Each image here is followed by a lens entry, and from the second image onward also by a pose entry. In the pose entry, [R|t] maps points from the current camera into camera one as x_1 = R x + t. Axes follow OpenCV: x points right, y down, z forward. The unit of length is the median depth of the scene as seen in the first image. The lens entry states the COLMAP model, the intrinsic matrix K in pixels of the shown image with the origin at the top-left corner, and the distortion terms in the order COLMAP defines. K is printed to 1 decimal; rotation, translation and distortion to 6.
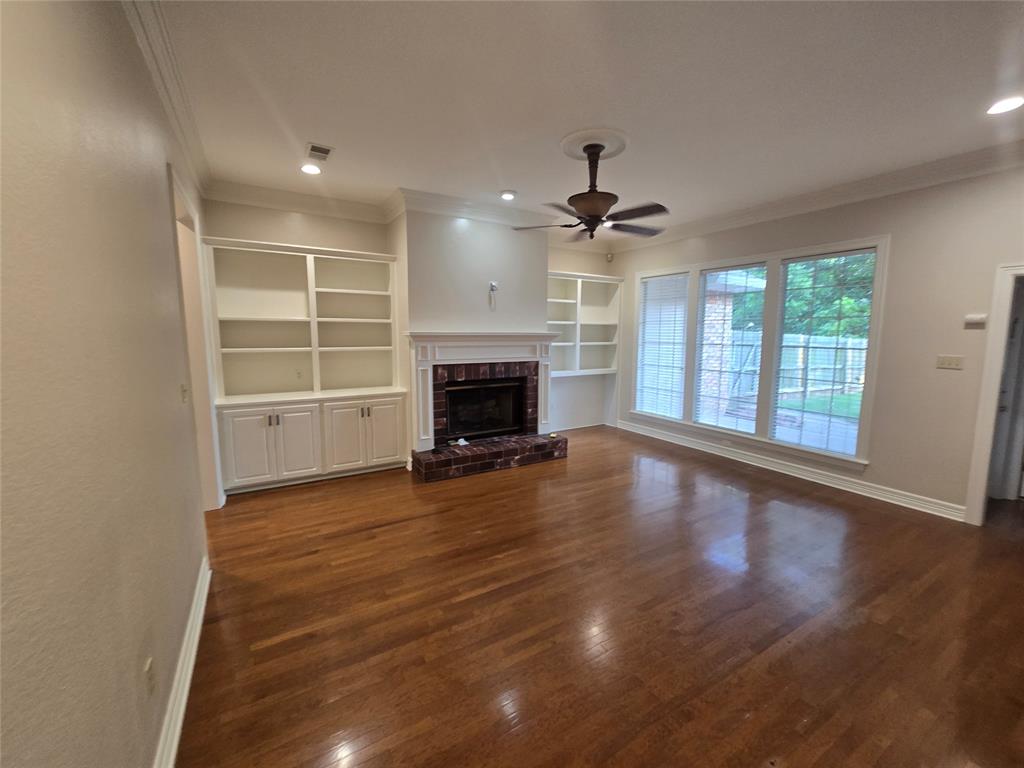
lens RADIAL K [[424.6, 0, 514.2], [0, 424.6, 381.8], [0, 0, 1]] dist [-0.000007, 0.000883]
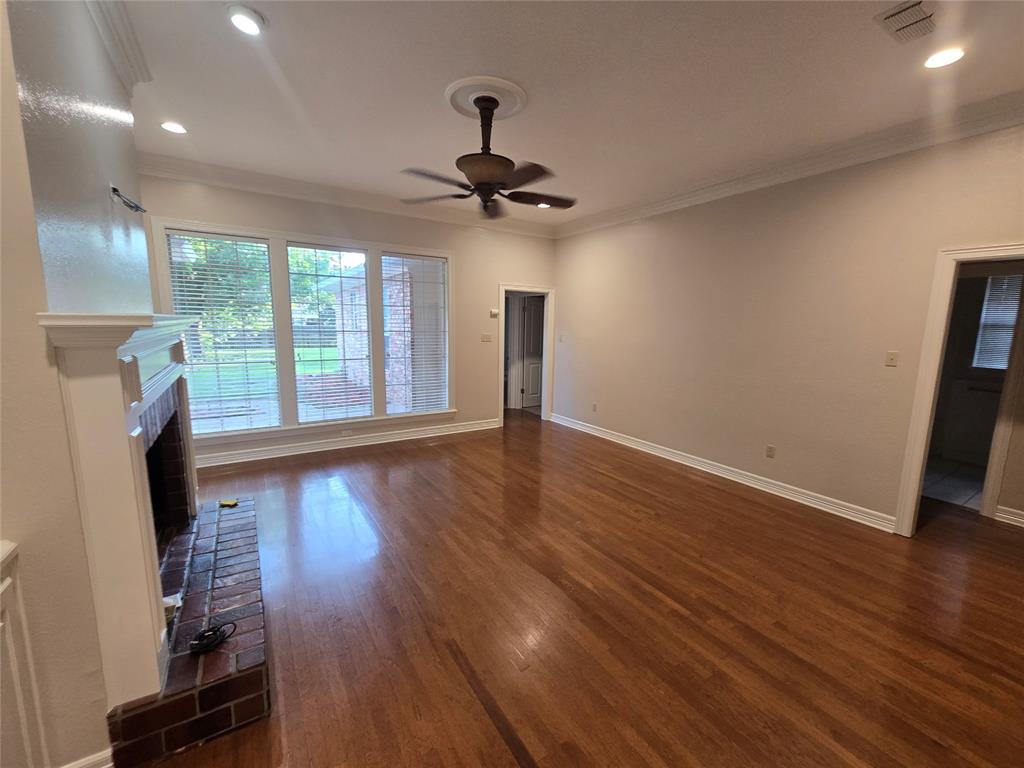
lens RADIAL K [[424.6, 0, 516.3], [0, 424.6, 388.7], [0, 0, 1]] dist [-0.000007, 0.000883]
pose [[-0.030274, -0.162995, 0.986162, -0.512879], [0.101887, 0.980972, 0.165265, -0.086446], [-0.994335, 0.105480, -0.013091, 0.701495]]
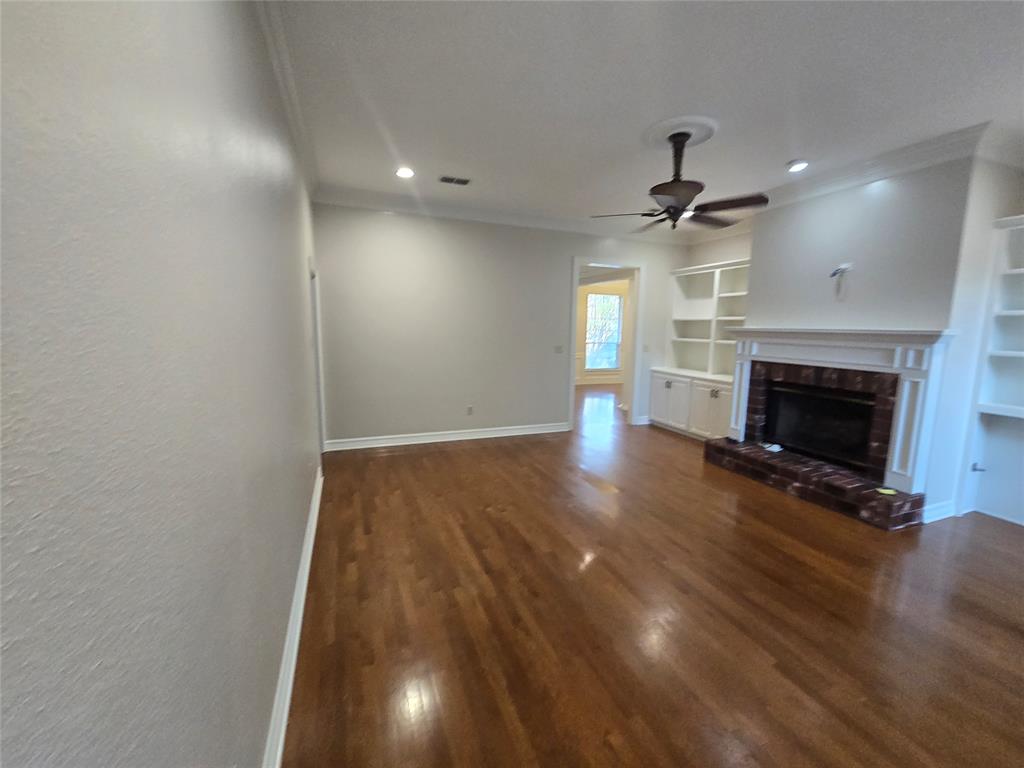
lens RADIAL K [[424.6, 0, 505.2], [0, 424.6, 382.0], [0, 0, 1]] dist [-0.000007, 0.000883]
pose [[-0.193368, 0.120957, -0.973642, 0.906412], [-0.135158, 0.979626, 0.148544, -0.058546], [0.971772, 0.160319, -0.173080, 0.596291]]
